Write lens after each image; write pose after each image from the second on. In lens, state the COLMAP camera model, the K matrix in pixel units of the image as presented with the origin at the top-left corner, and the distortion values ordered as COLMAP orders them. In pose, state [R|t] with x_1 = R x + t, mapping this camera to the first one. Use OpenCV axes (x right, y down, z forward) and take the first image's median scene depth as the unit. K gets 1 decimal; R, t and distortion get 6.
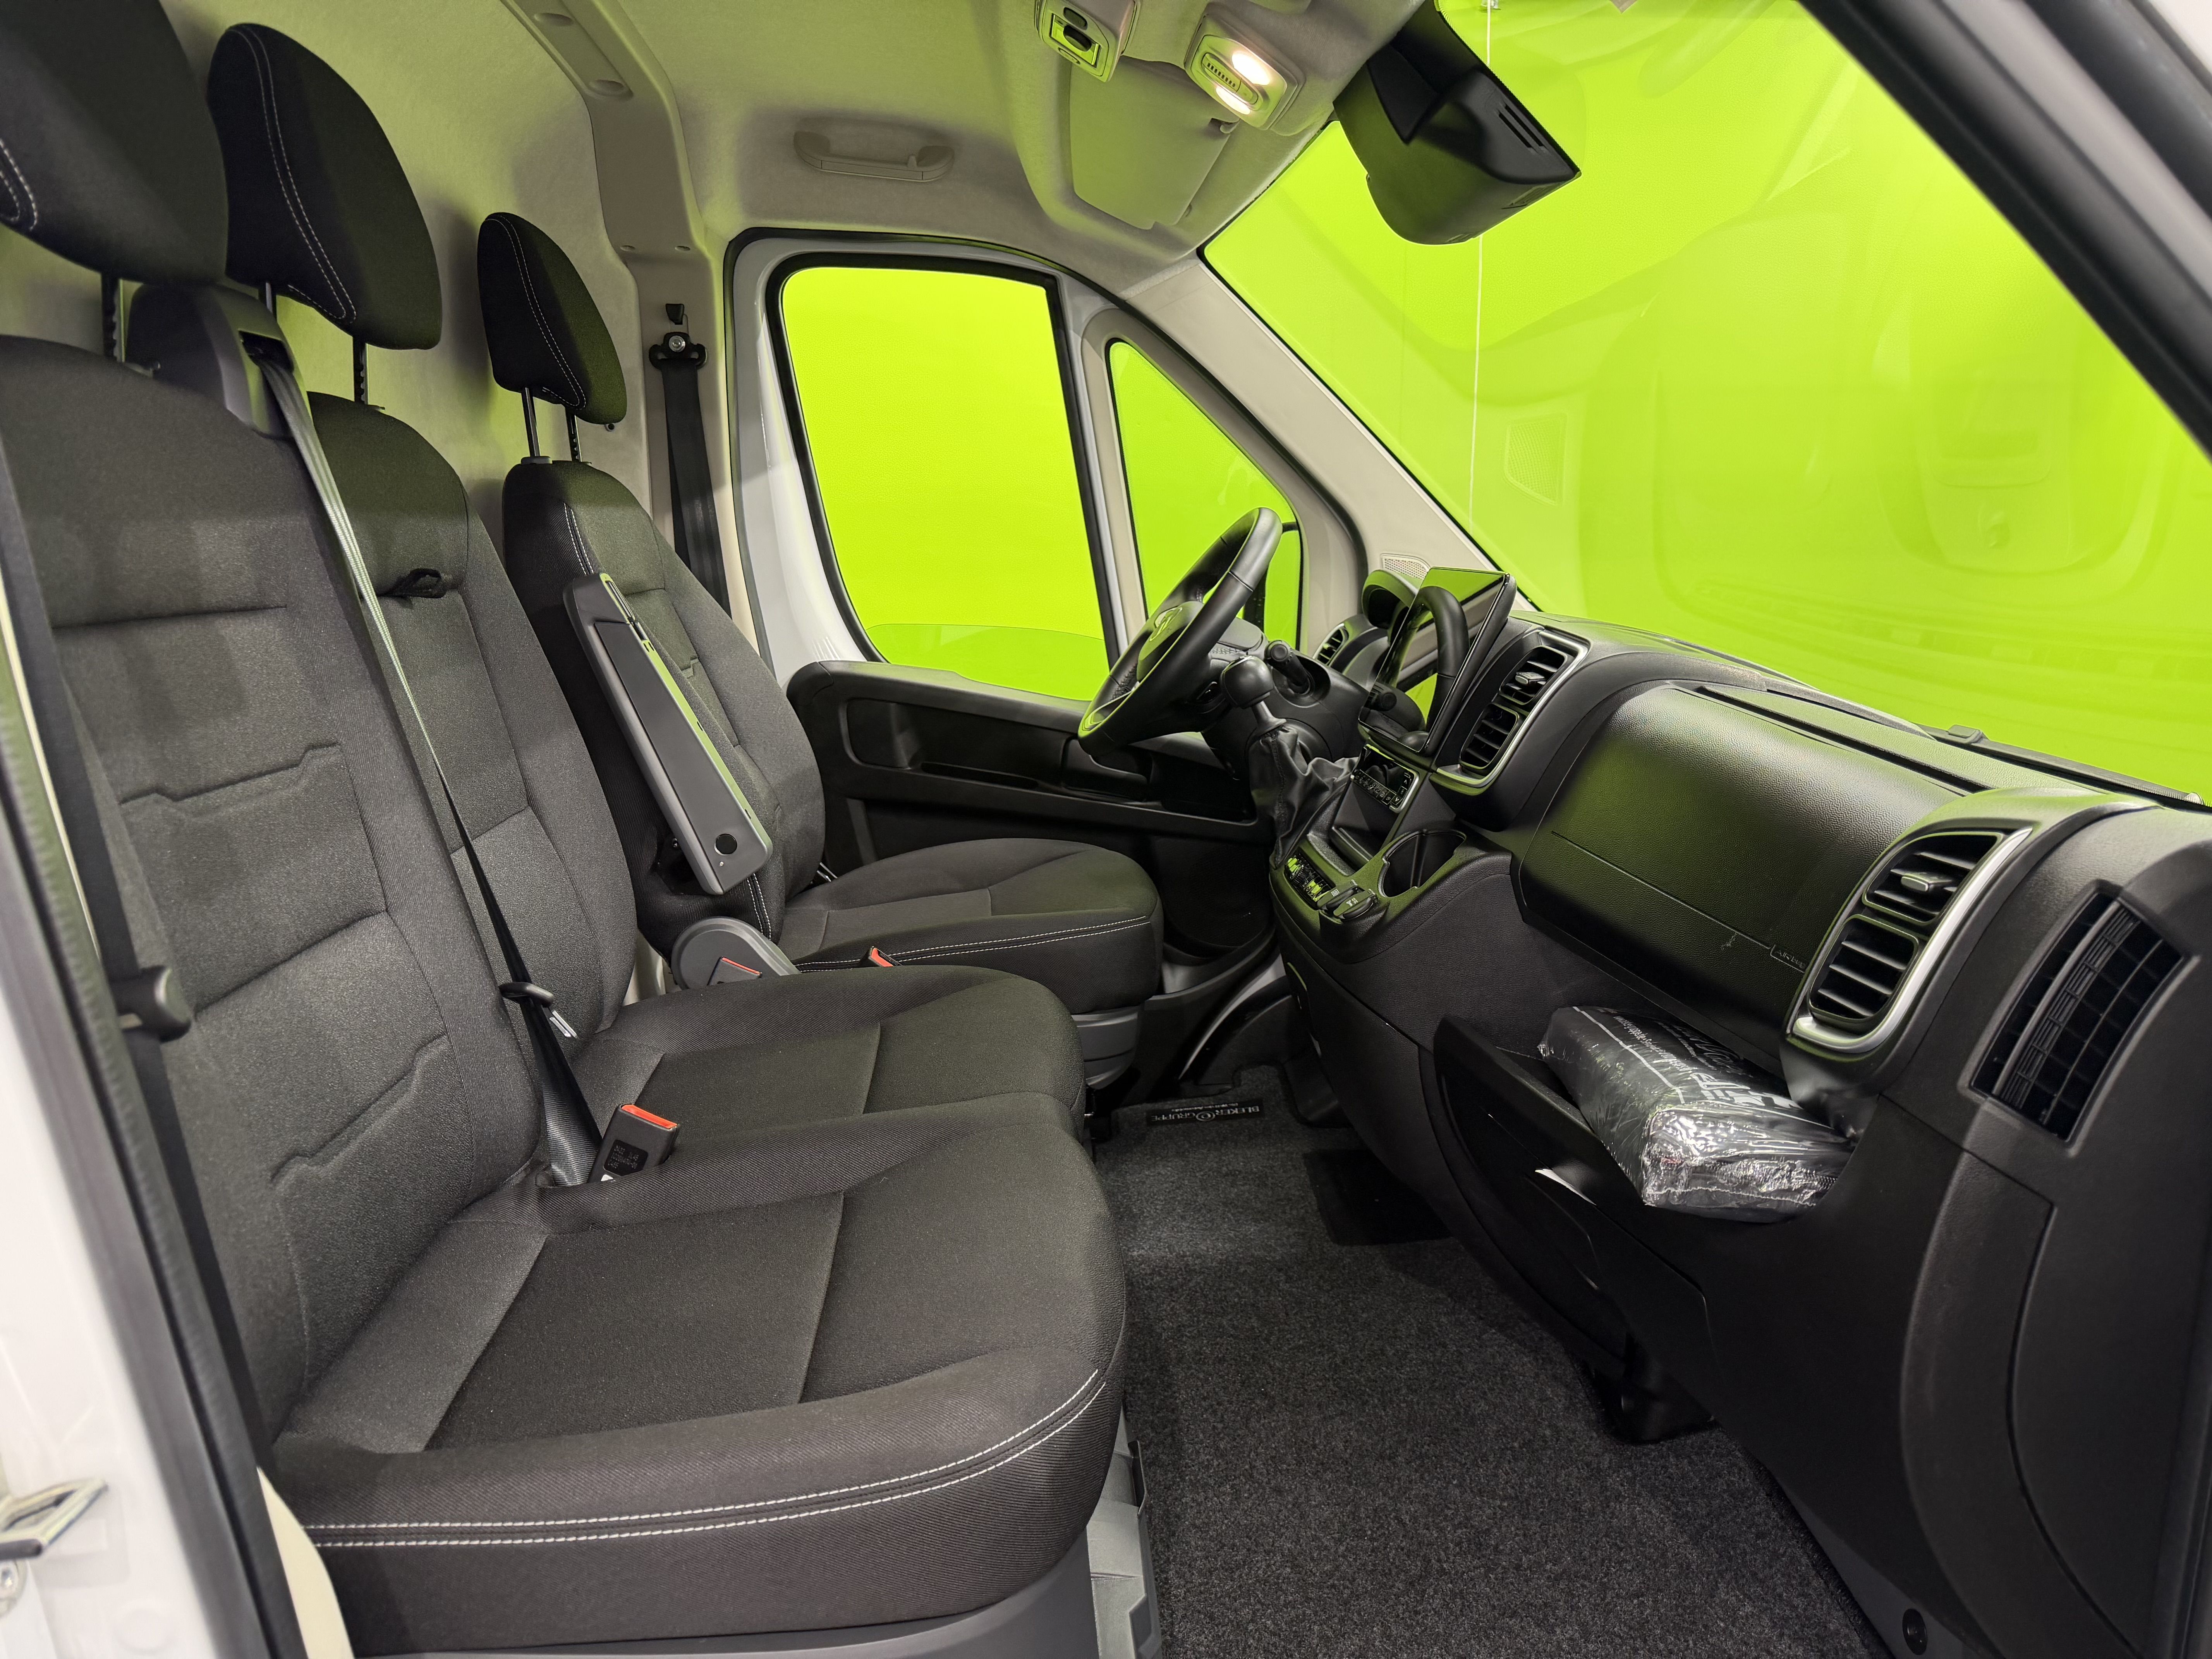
lens RADIAL K [[1549.7, 0, 1114.3], [0, 1549.7, 827.1], [0, 0, 1]] dist [0.038717, -0.064738]
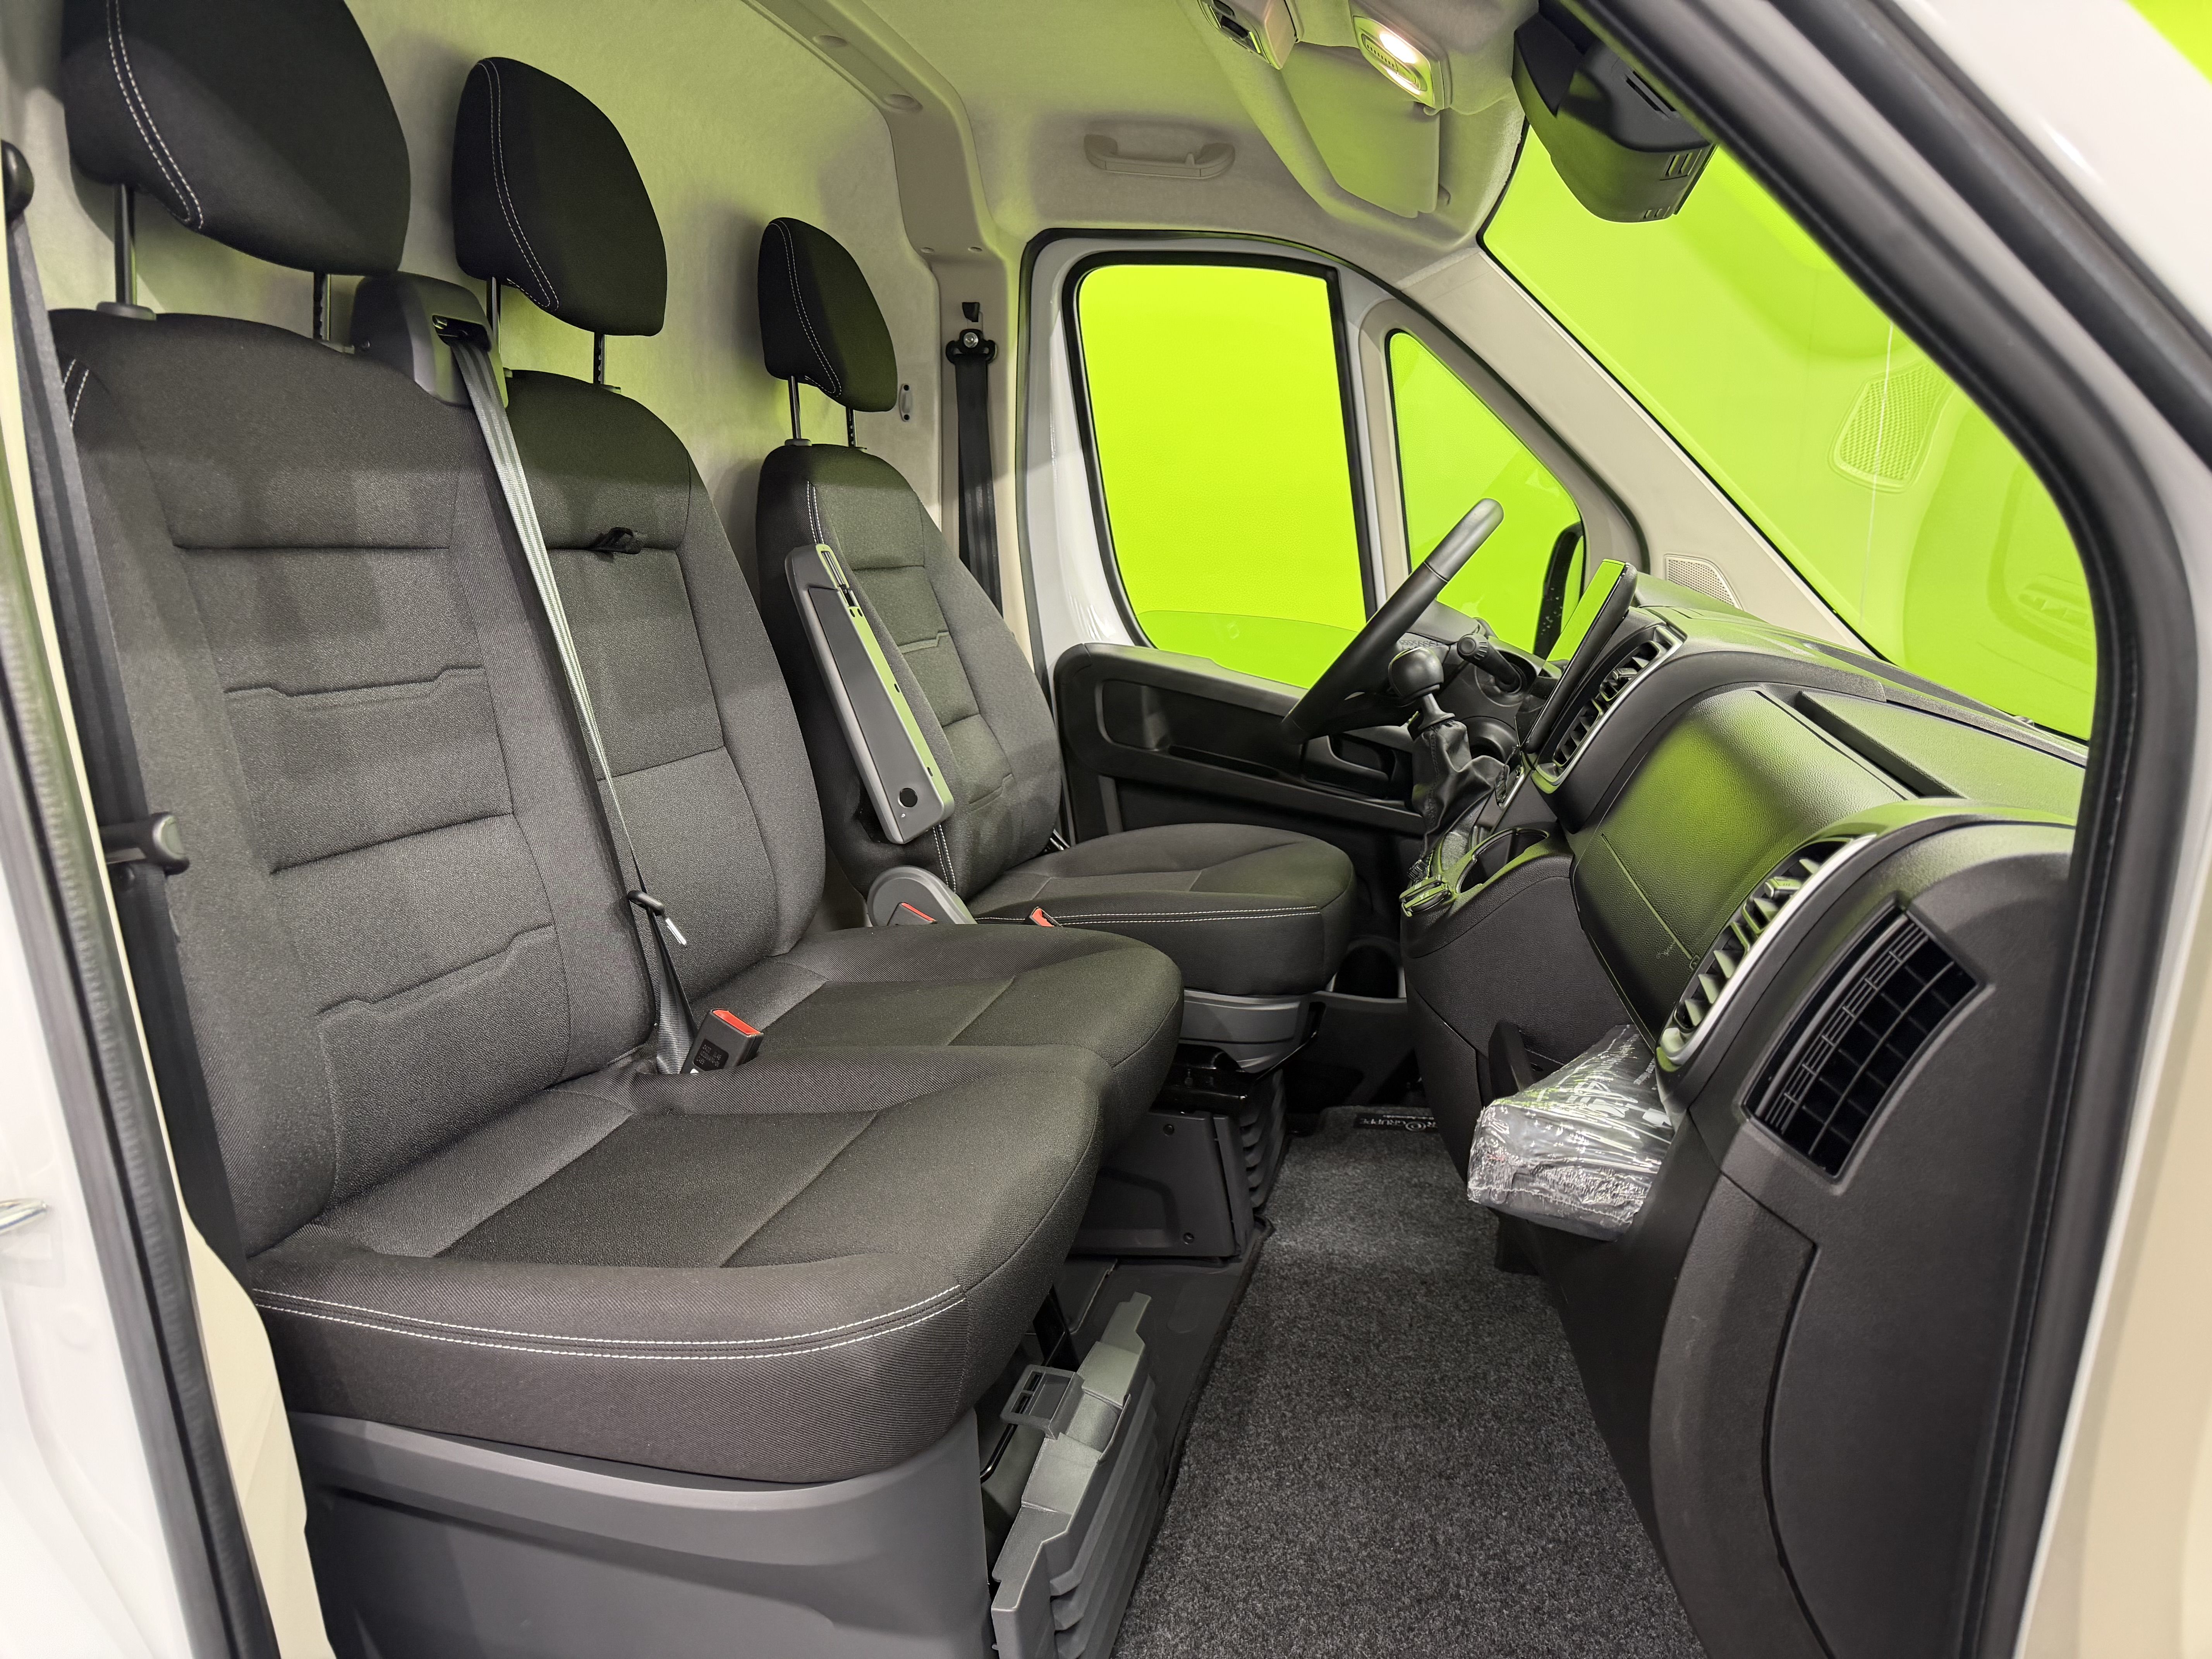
lens RADIAL K [[1549.7, 0, 1104.0], [0, 1549.7, 825.8], [0, 0, 1]] dist [0.038717, -0.064738]
pose [[0.955624, 0.081121, -0.283199, 0.236208], [-0.082671, 0.996556, 0.006493, 0.015294], [0.282751, 0.017207, 0.959039, 0.008304]]
